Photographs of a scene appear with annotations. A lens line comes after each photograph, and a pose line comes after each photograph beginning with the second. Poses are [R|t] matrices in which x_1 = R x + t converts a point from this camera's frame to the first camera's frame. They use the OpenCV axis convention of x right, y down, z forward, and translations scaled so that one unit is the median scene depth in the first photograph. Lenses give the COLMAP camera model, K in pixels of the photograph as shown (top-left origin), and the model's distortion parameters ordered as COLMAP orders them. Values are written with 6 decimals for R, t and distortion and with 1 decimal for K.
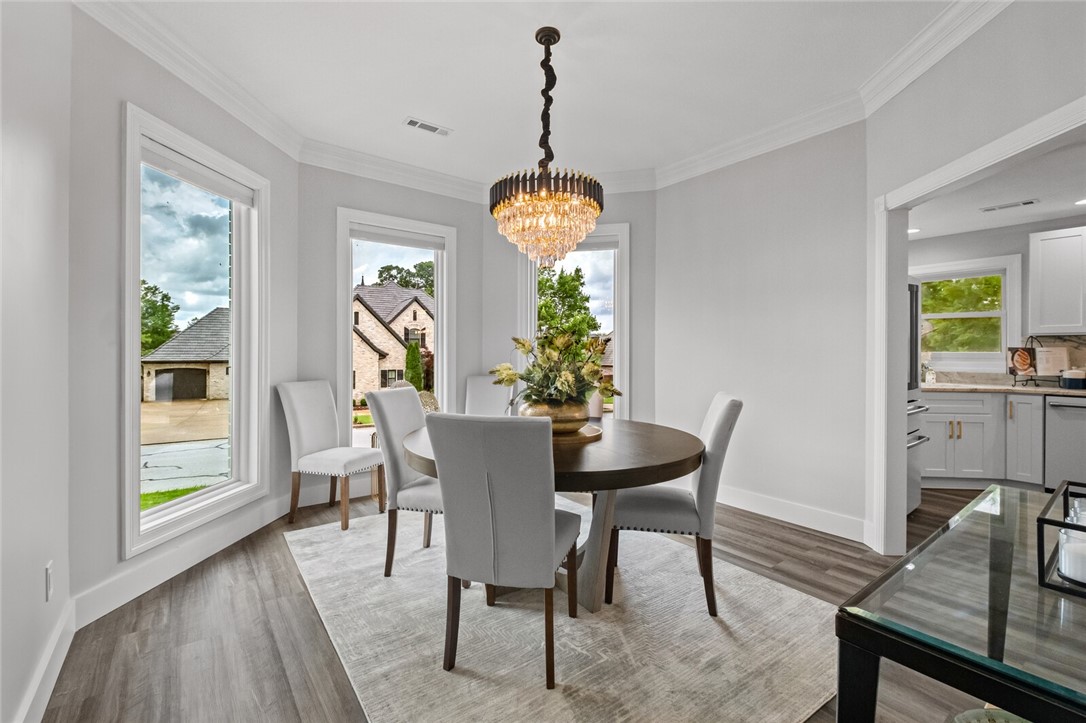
lens RADIAL K [[470.4, 0, 543.7], [0, 470.4, 353.6], [0, 0, 1]] dist [-0.001459, -0.001121]
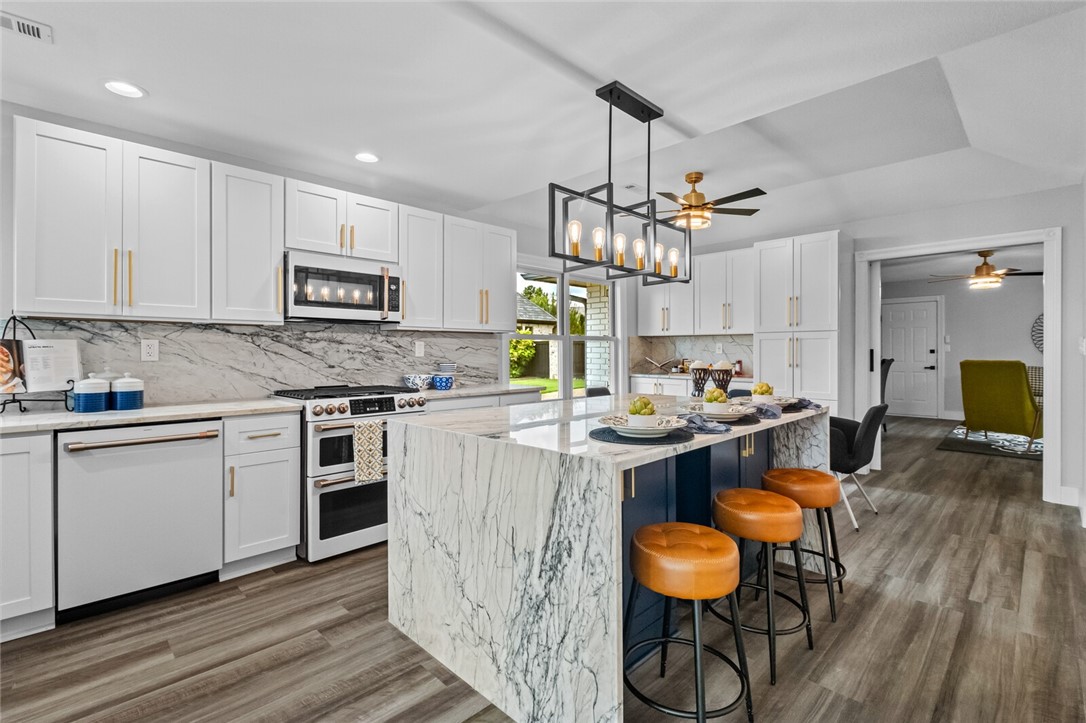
lens RADIAL K [[498.0, 0, 546.4], [0, 498.0, 350.2], [0, 0, 1]] dist [0.002774, -0.000145]
pose [[-0.133047, -0.002892, 0.991106, 0.435927], [0.004116, 0.999986, 0.003470, -0.000128], [-0.991101, 0.004541, -0.133033, 0.516311]]
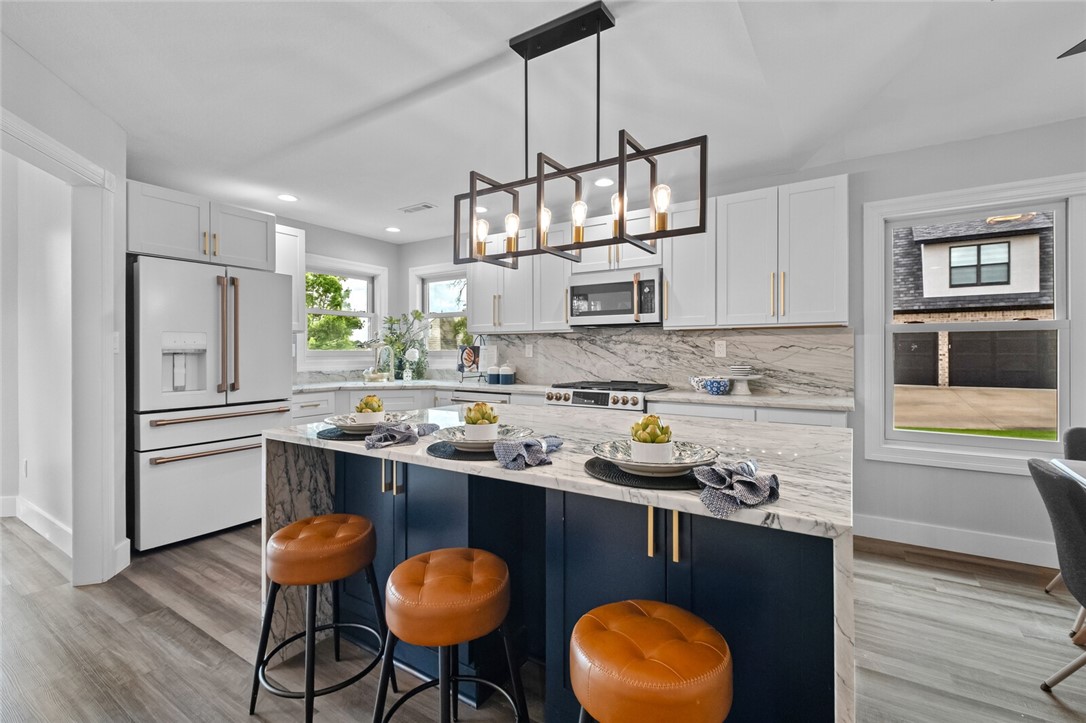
lens RADIAL K [[477.2, 0, 539.0], [0, 477.2, 352.5], [0, 0, 1]] dist [-0.000006, -0.000182]
pose [[0.941195, -0.006616, 0.337799, 0.845497], [0.007291, 0.999973, -0.000730, 0.004649], [-0.337785, 0.003150, 0.941218, -0.077166]]
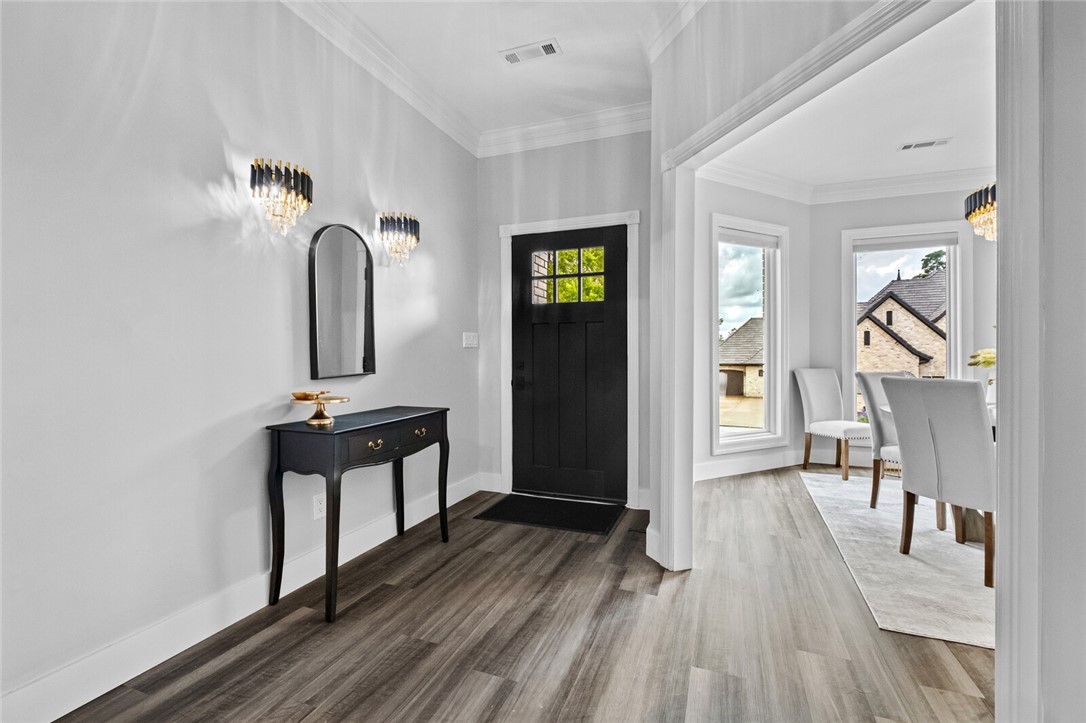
lens RADIAL K [[470.4, 0, 543.7], [0, 470.4, 353.6], [0, 0, 1]] dist [-0.001459, -0.001121]
pose [[0.521324, -0.009895, -0.853302, 0.213142], [-0.000150, 0.999932, -0.011687, 0.030119], [0.853359, 0.006221, 0.521287, -0.329767]]
